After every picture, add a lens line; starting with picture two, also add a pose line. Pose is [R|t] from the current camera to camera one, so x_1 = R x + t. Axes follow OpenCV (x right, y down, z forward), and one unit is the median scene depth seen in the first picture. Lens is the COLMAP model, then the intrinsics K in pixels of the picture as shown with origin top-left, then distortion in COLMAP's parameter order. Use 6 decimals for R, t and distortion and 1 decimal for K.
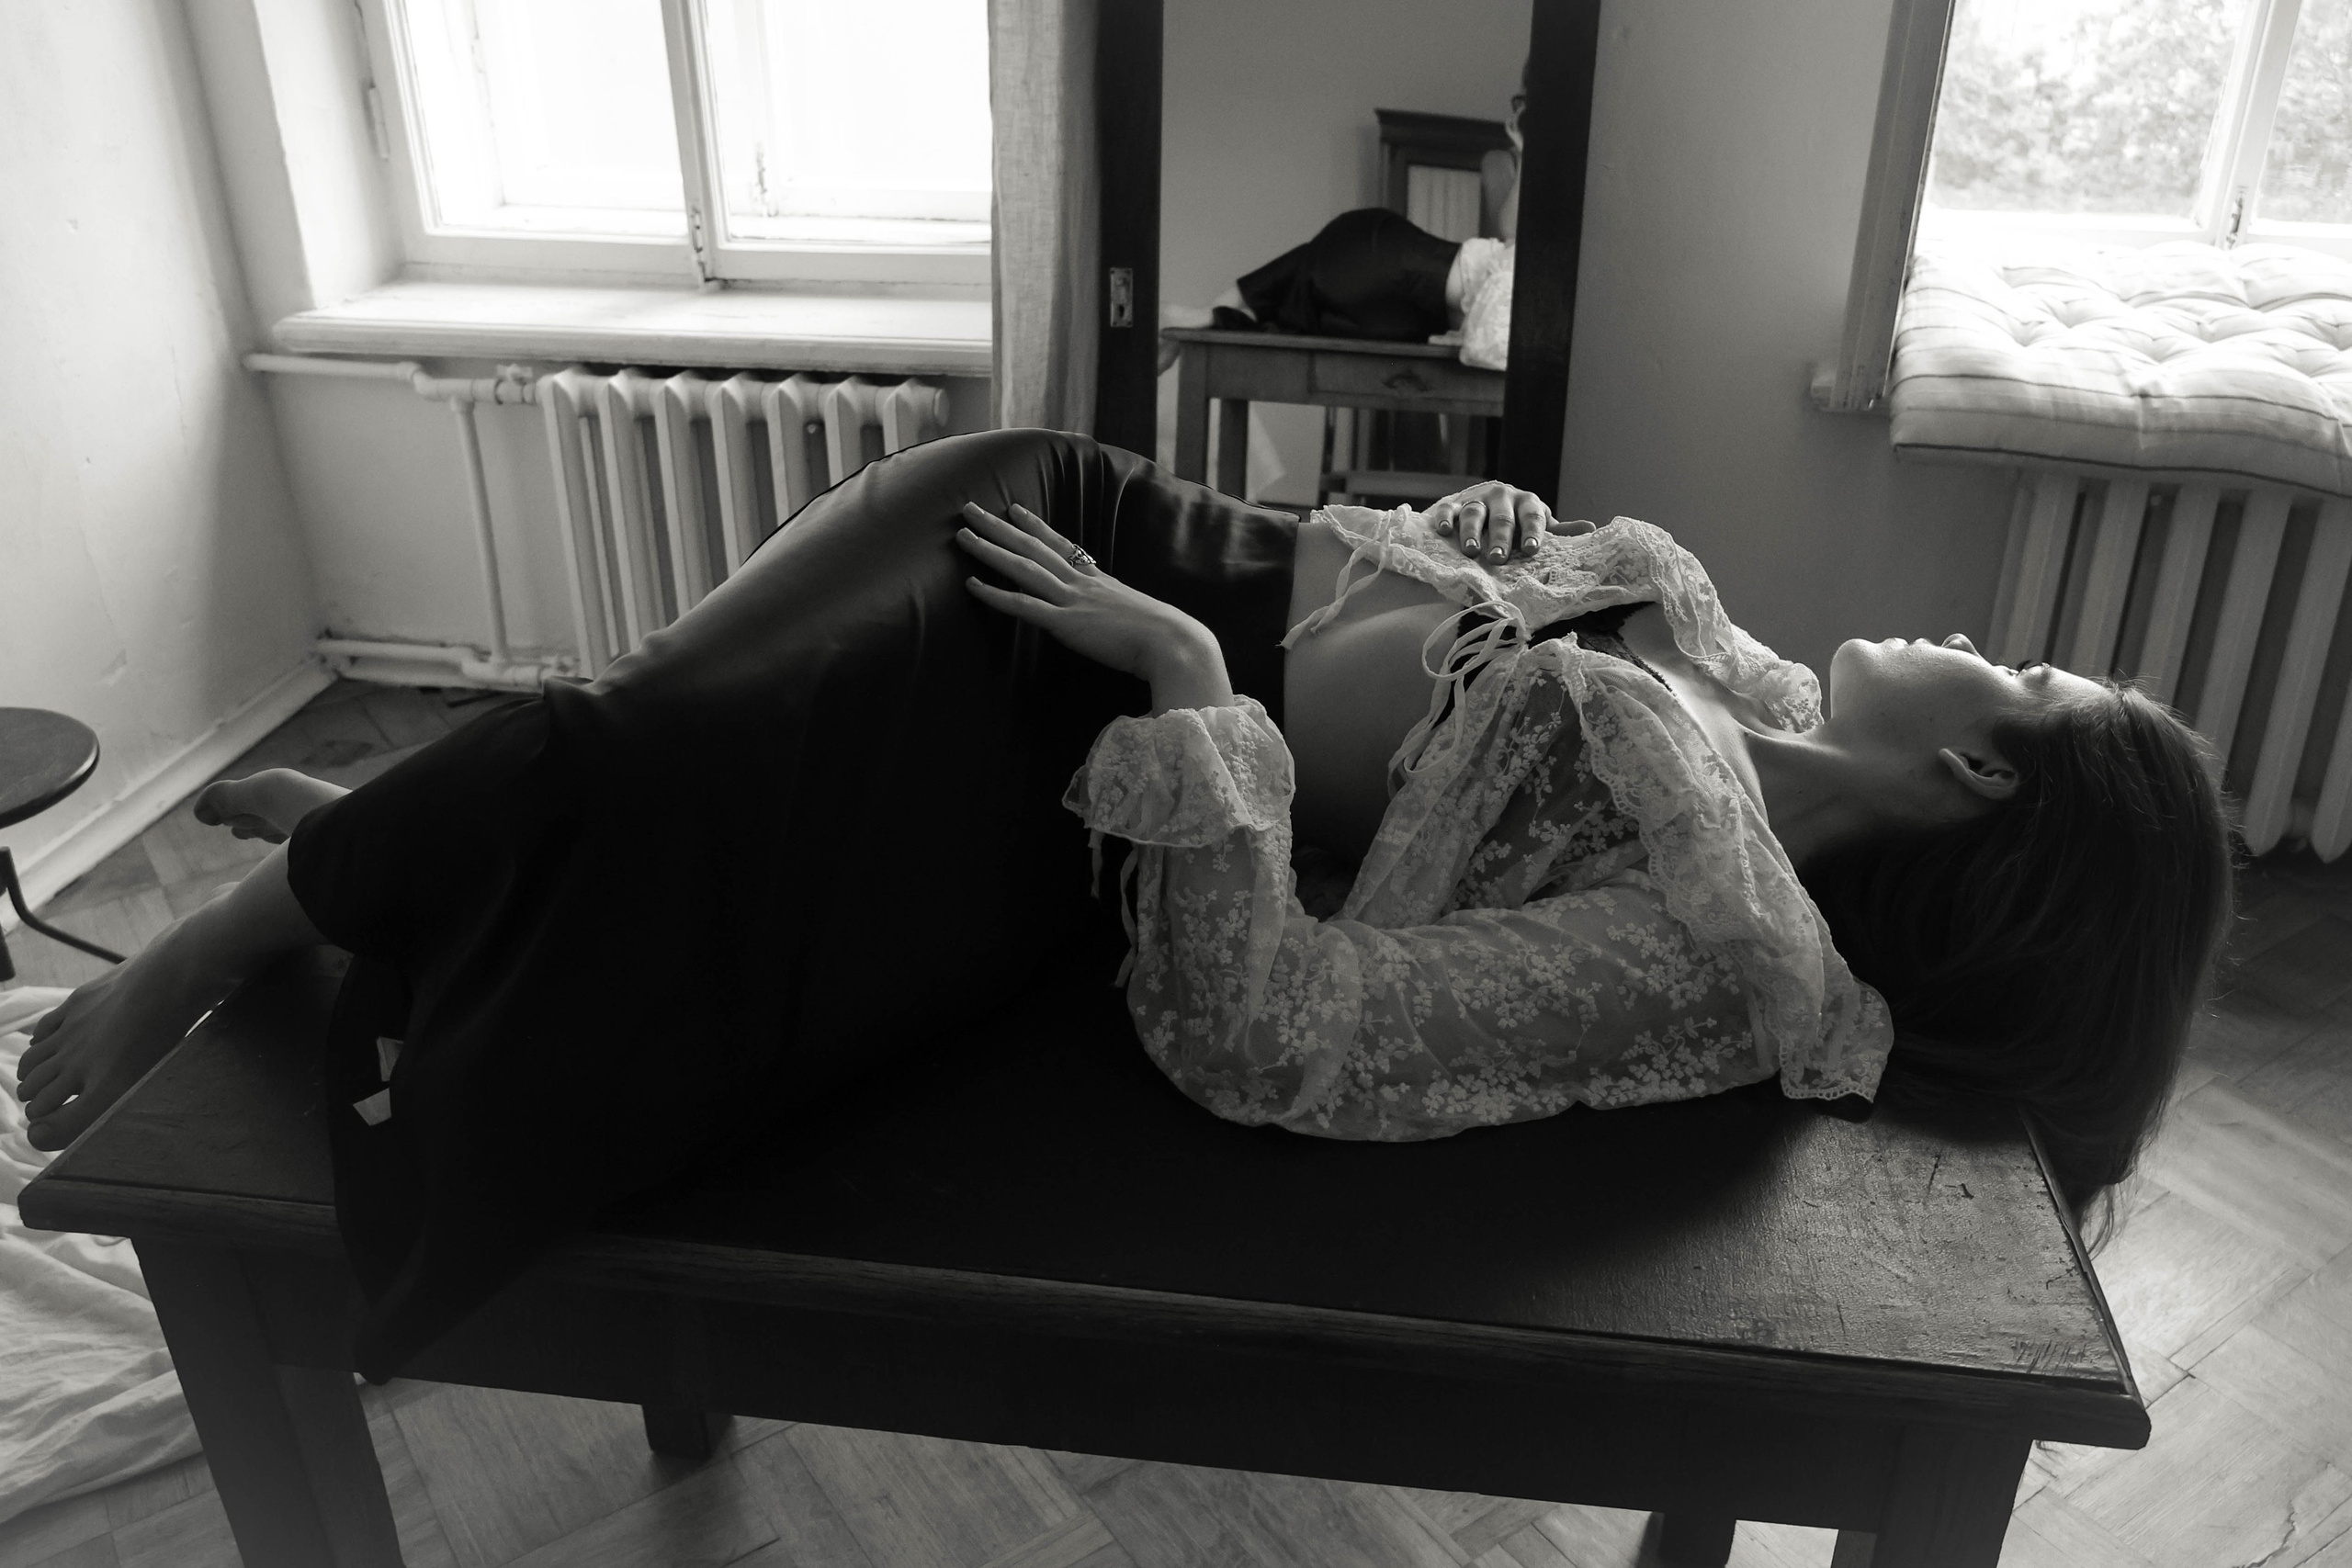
lens RADIAL K [[1860.1, 0, 1178.1], [0, 1860.1, 758.2], [0, 0, 1]] dist [-0.013433, -0.007709]
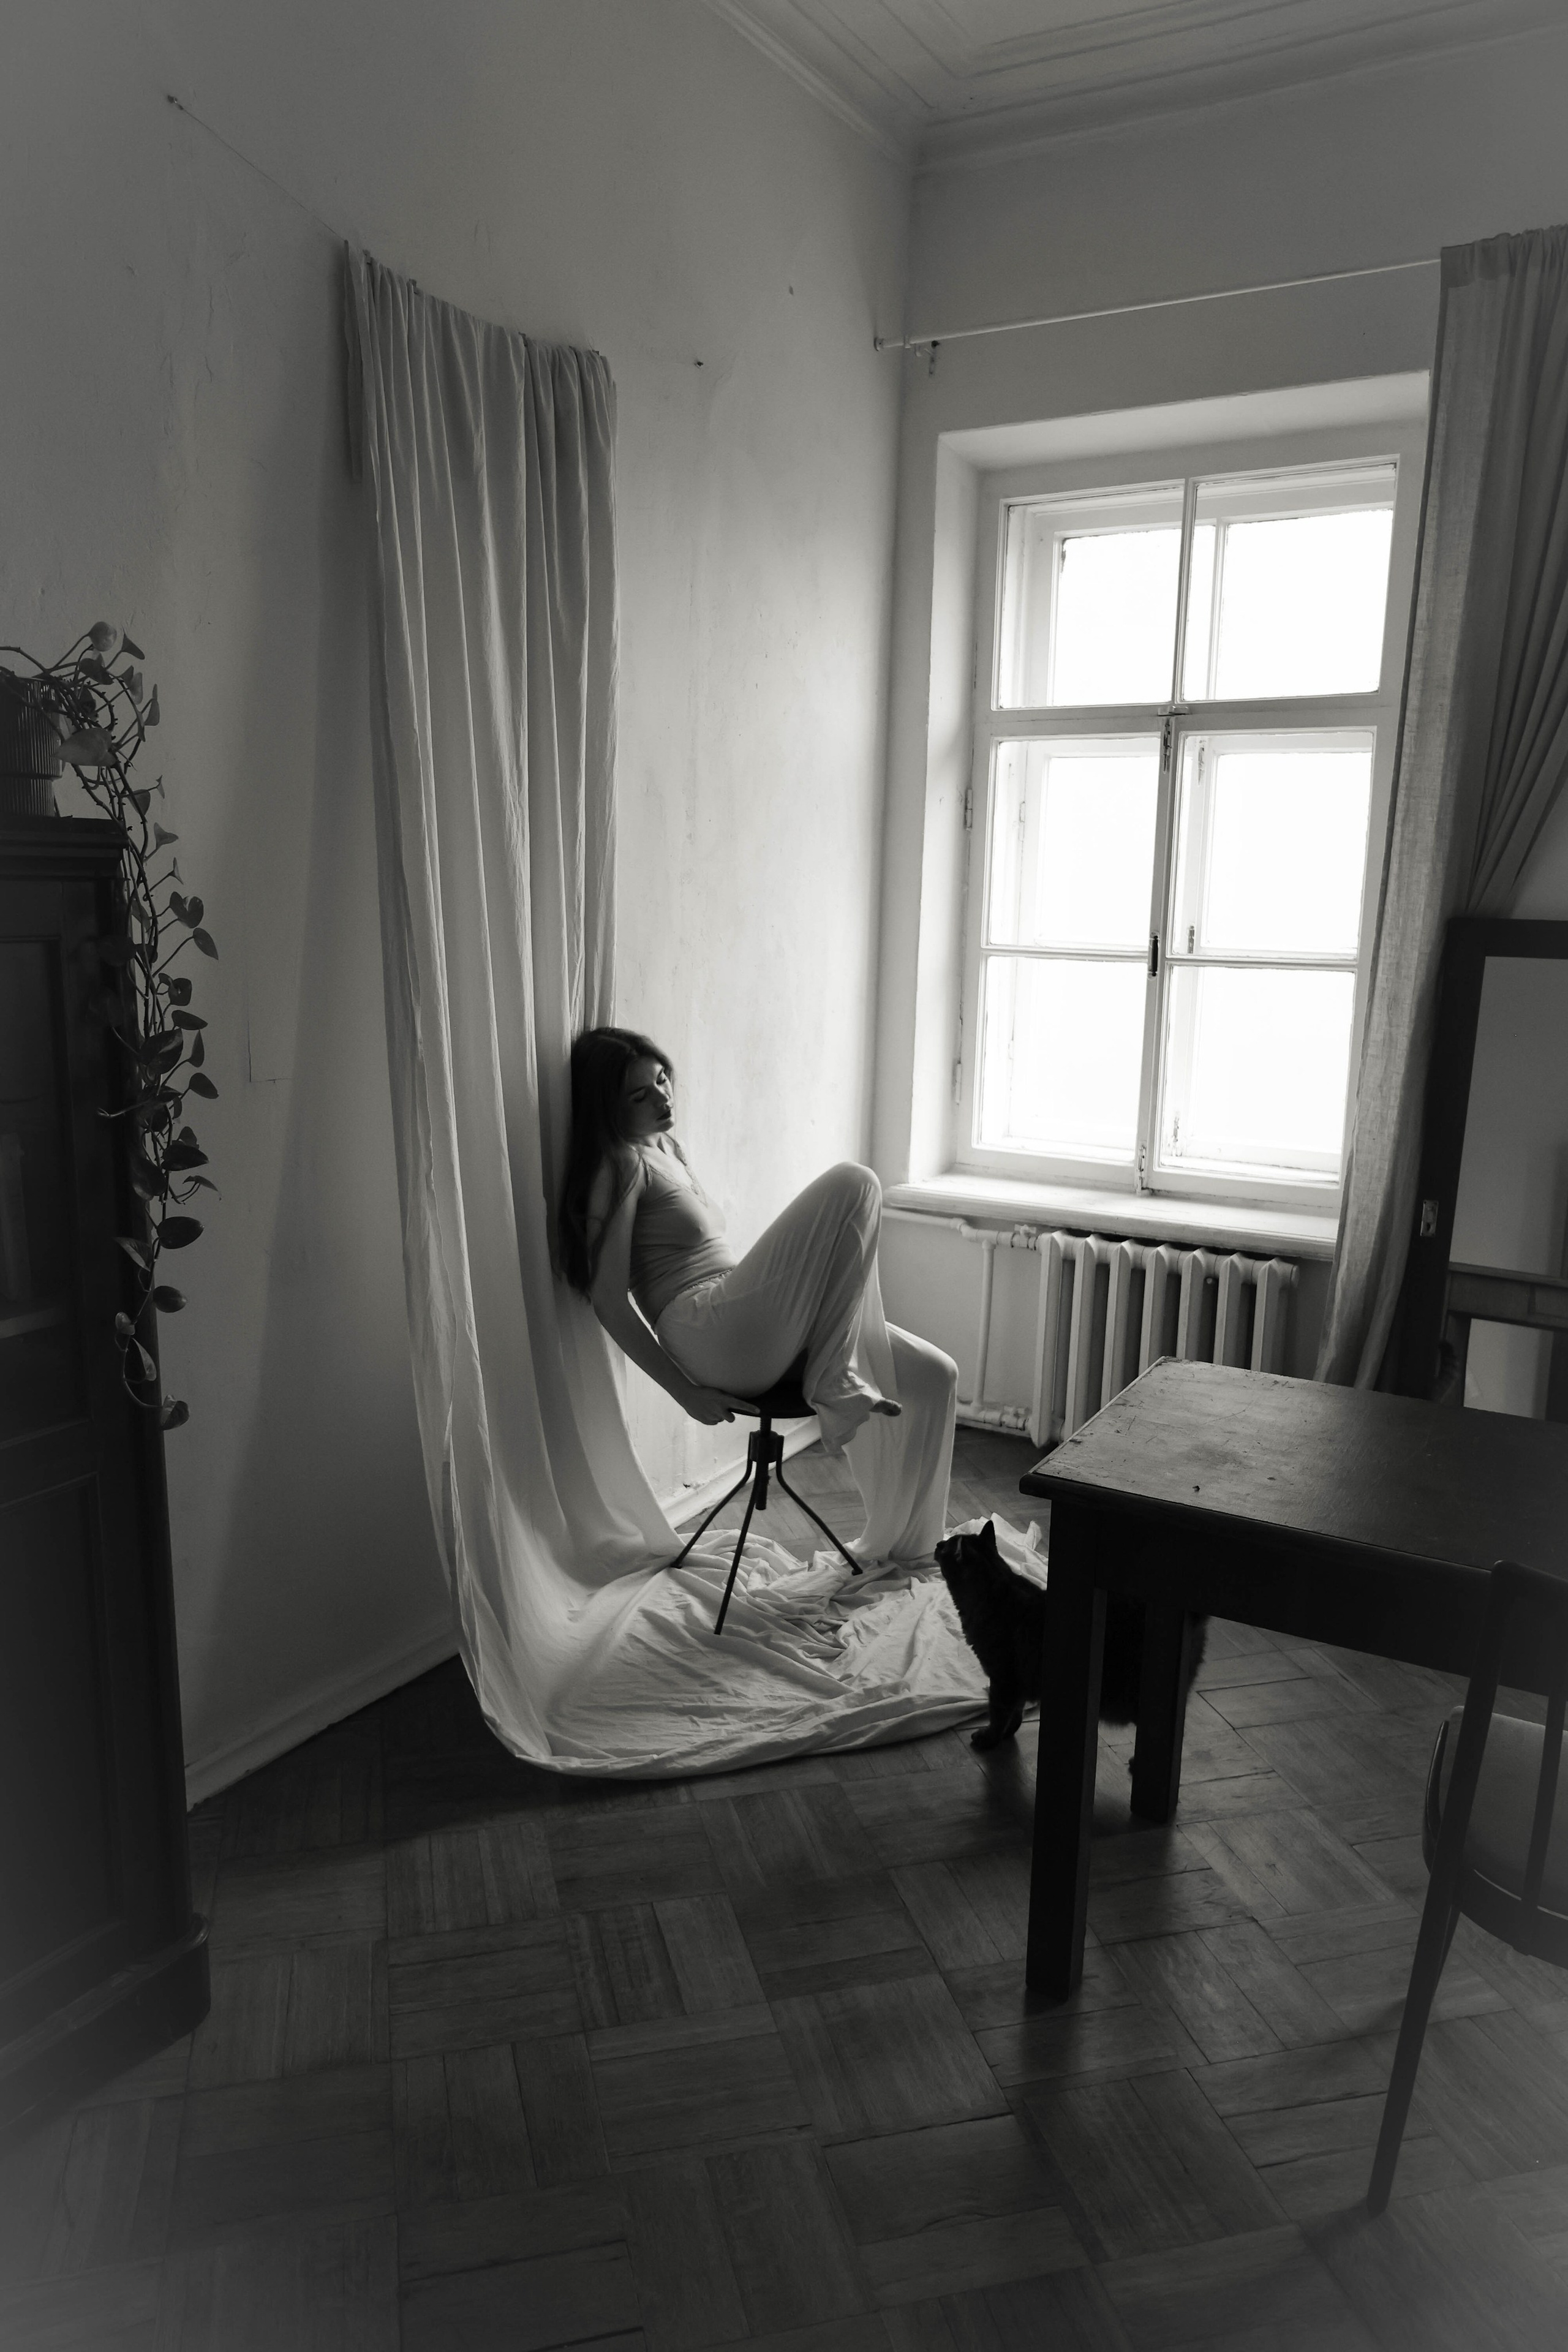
lens RADIAL K [[1581.7, 0, 782.6], [0, 1581.7, 1154.6], [0, 0, 1]] dist [-0.020333, 0.000780]
pose [[0.934689, 0.081702, -0.345950, -0.076389], [-0.181555, 0.946438, -0.267008, 0.143561], [0.305605, 0.312379, 0.899458, -0.354324]]
